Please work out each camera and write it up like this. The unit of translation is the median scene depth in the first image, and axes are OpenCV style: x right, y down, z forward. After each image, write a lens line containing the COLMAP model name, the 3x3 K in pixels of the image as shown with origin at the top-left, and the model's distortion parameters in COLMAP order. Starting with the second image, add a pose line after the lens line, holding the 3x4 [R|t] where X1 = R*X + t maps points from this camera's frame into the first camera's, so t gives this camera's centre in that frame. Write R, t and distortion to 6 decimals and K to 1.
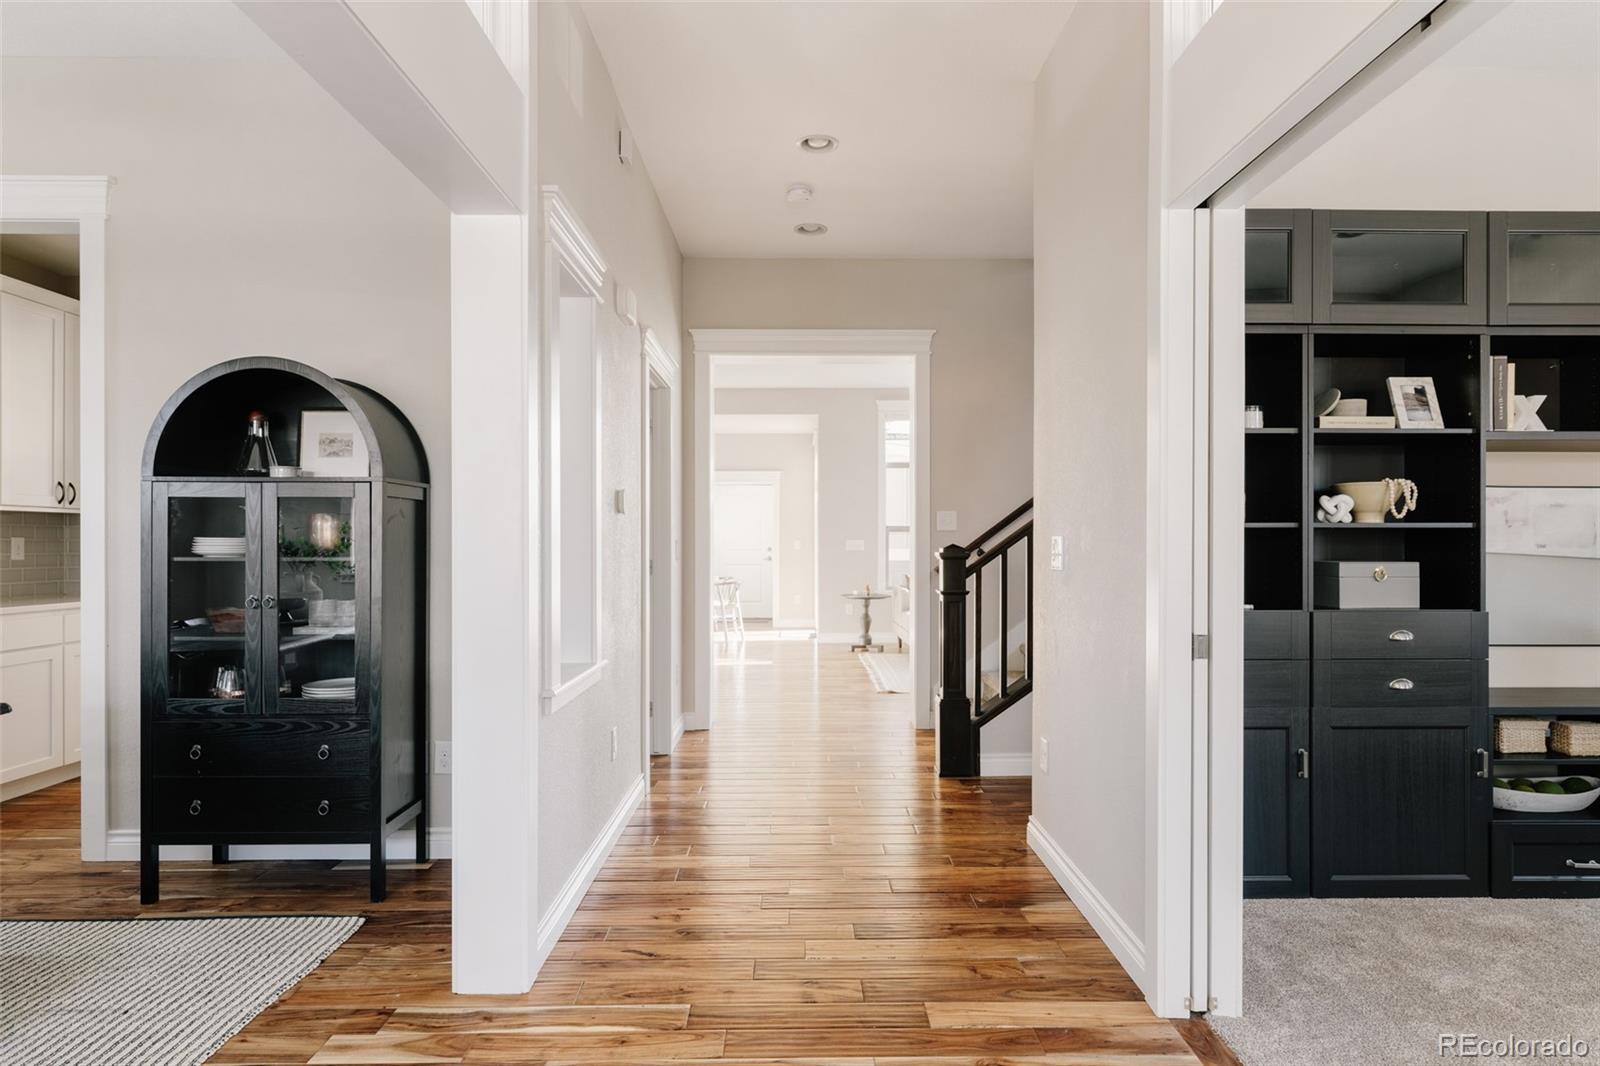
lens RADIAL K [[909.4, 0, 805.0], [0, 909.4, 546.4], [0, 0, 1]] dist [-0.016424, 0.000261]
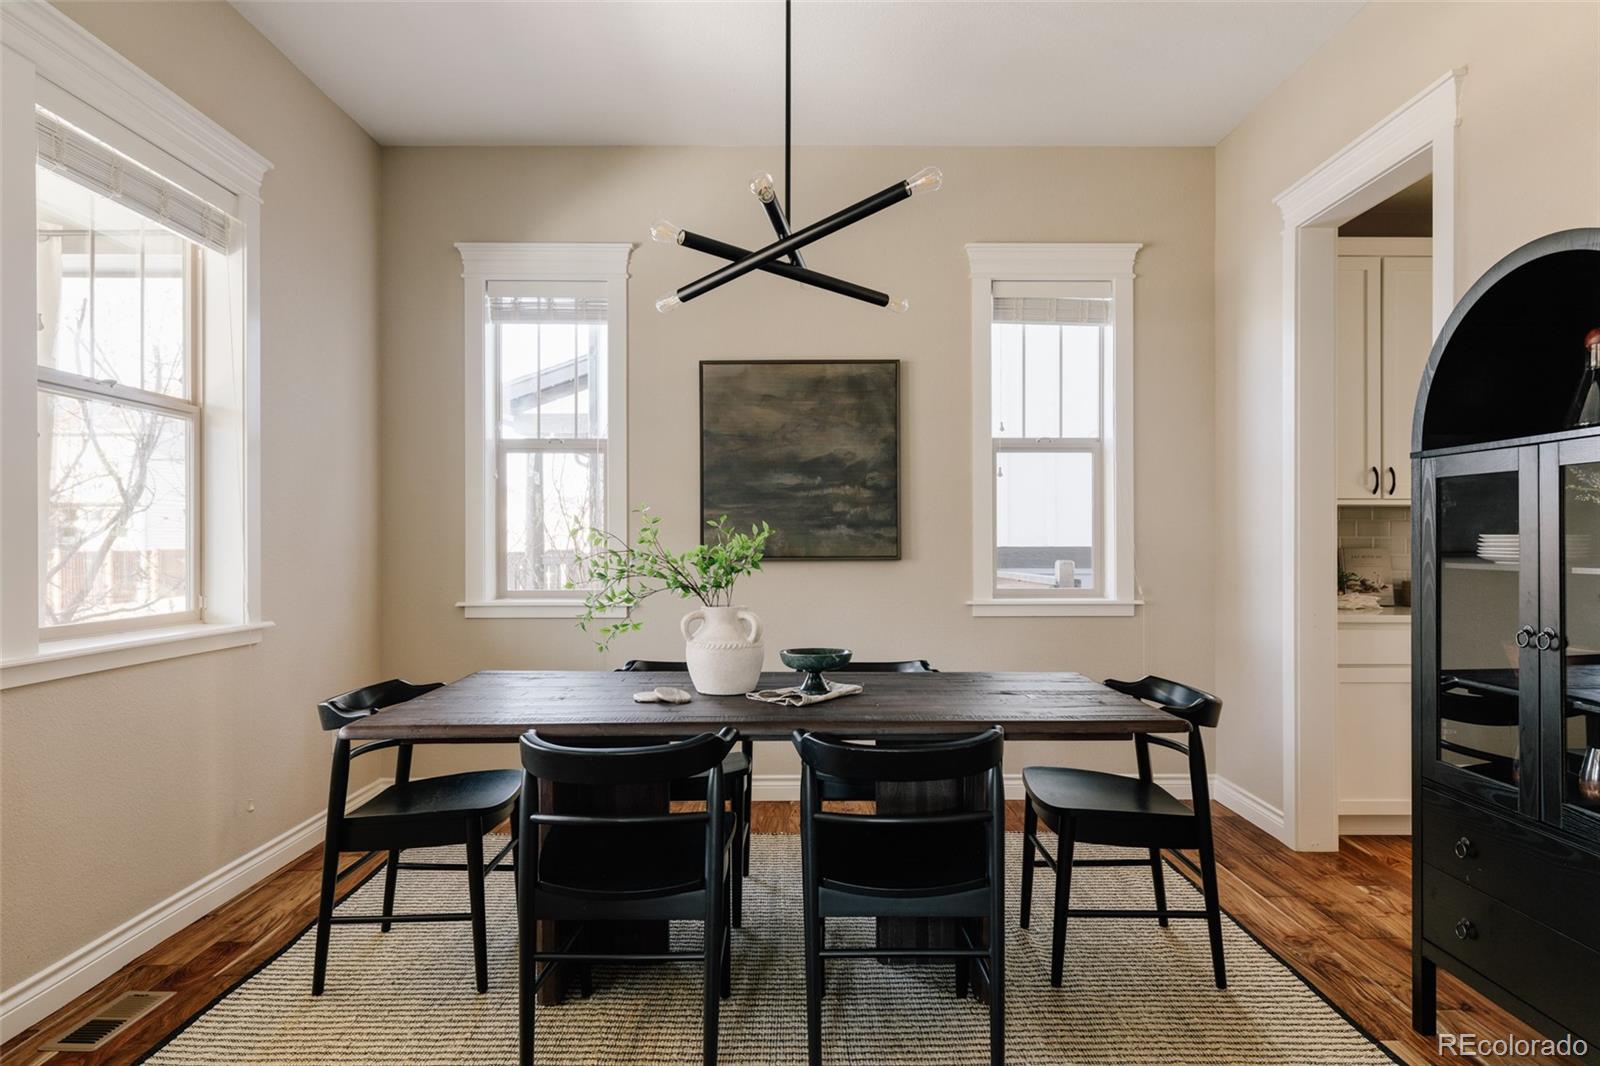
lens RADIAL K [[933.1, 0, 800.0], [0, 933.1, 533.0], [0, 0, 1]] dist [-0.002640, -0.000033]
pose [[-0.005398, -0.005117, -0.999972, 0.036005], [-0.003607, 0.999980, -0.005098, -0.005431], [0.999979, 0.003580, -0.005416, 0.498279]]
